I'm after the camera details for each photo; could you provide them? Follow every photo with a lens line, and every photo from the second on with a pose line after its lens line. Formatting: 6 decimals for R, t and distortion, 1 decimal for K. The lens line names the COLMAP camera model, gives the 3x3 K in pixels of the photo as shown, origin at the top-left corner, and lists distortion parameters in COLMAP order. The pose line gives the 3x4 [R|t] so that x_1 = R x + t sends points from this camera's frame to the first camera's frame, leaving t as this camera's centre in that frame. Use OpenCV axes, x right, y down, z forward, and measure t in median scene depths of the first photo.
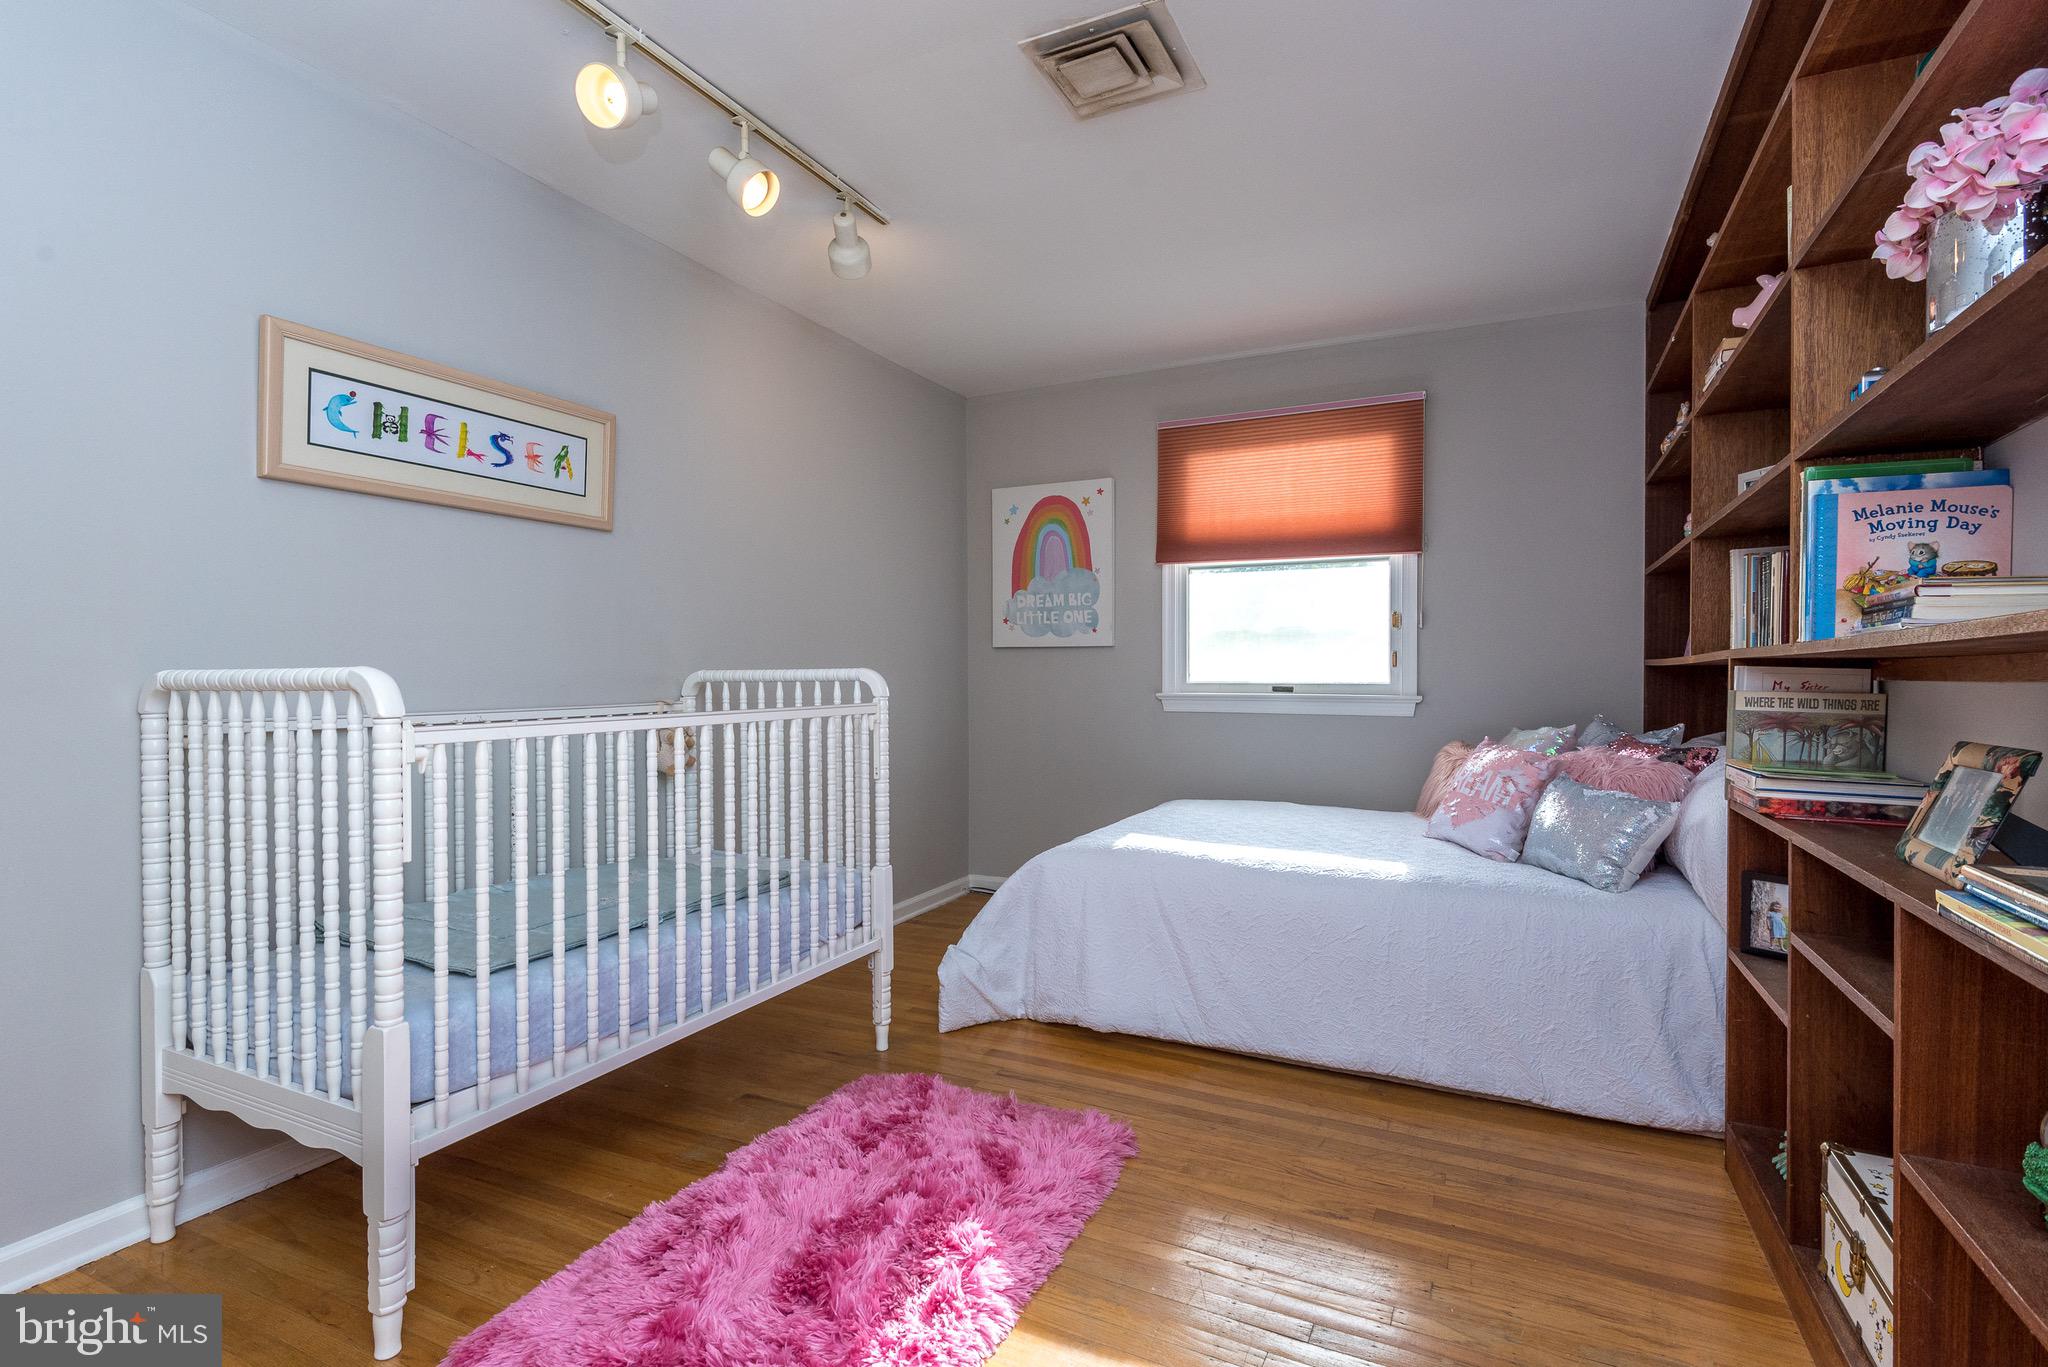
lens RADIAL K [[952.3, 0, 1023.4], [0, 952.3, 681.5], [0, 0, 1]] dist [0.036617, -0.001182]
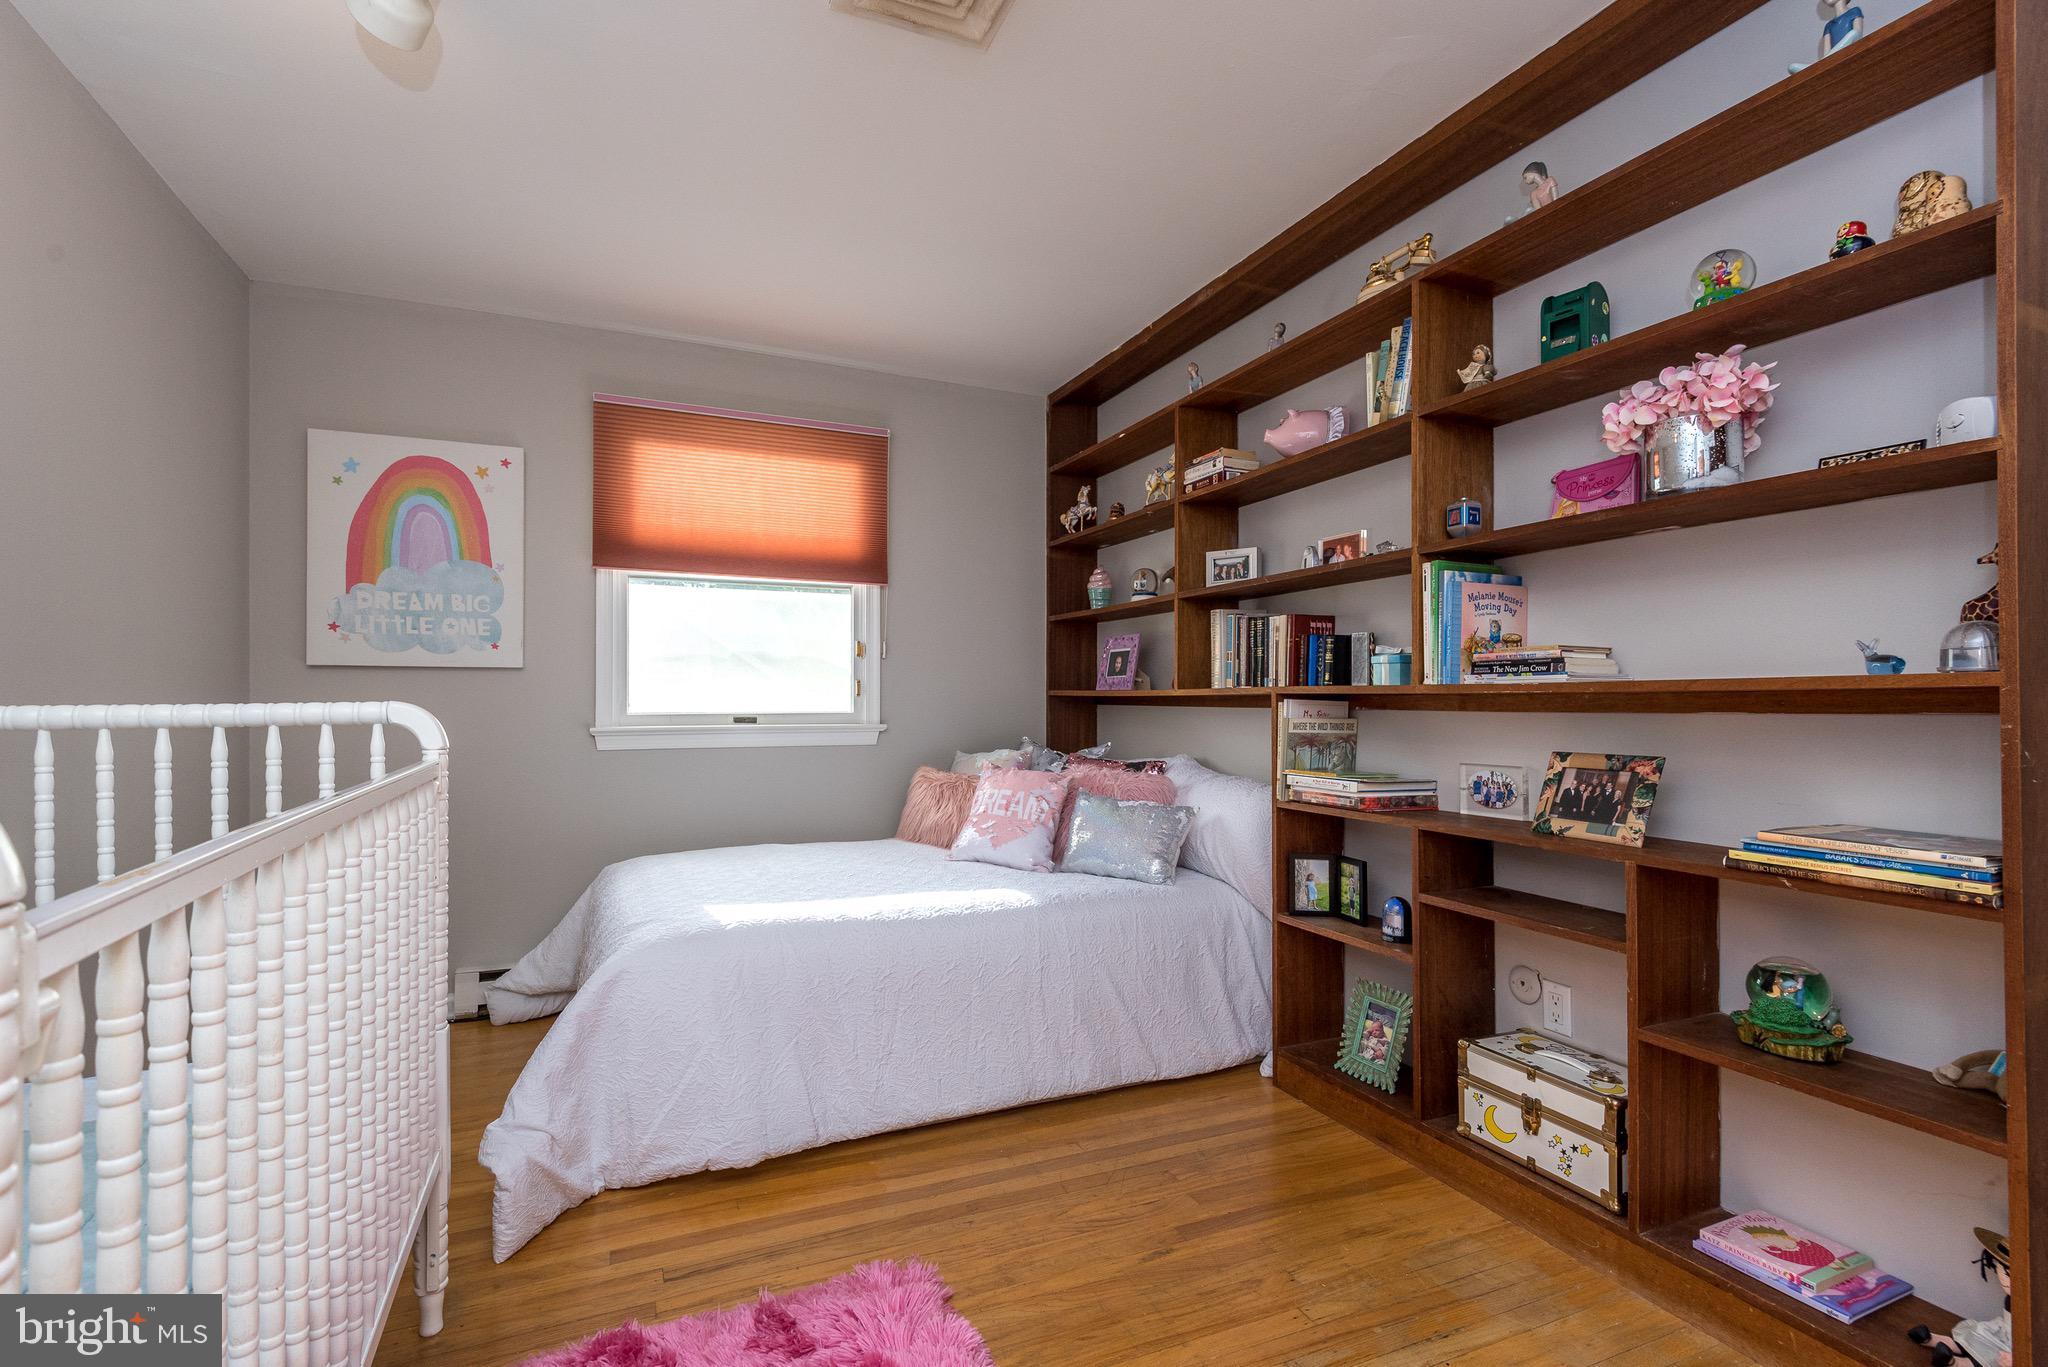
lens RADIAL K [[952.3, 0, 1012.4], [0, 952.3, 694.0], [0, 0, 1]] dist [0.036617, -0.001182]
pose [[0.662645, 0.001334, 0.748933, -0.262053], [0.007203, 0.999941, -0.008154, -0.008266], [-0.748899, 0.010797, 0.662596, 0.224568]]
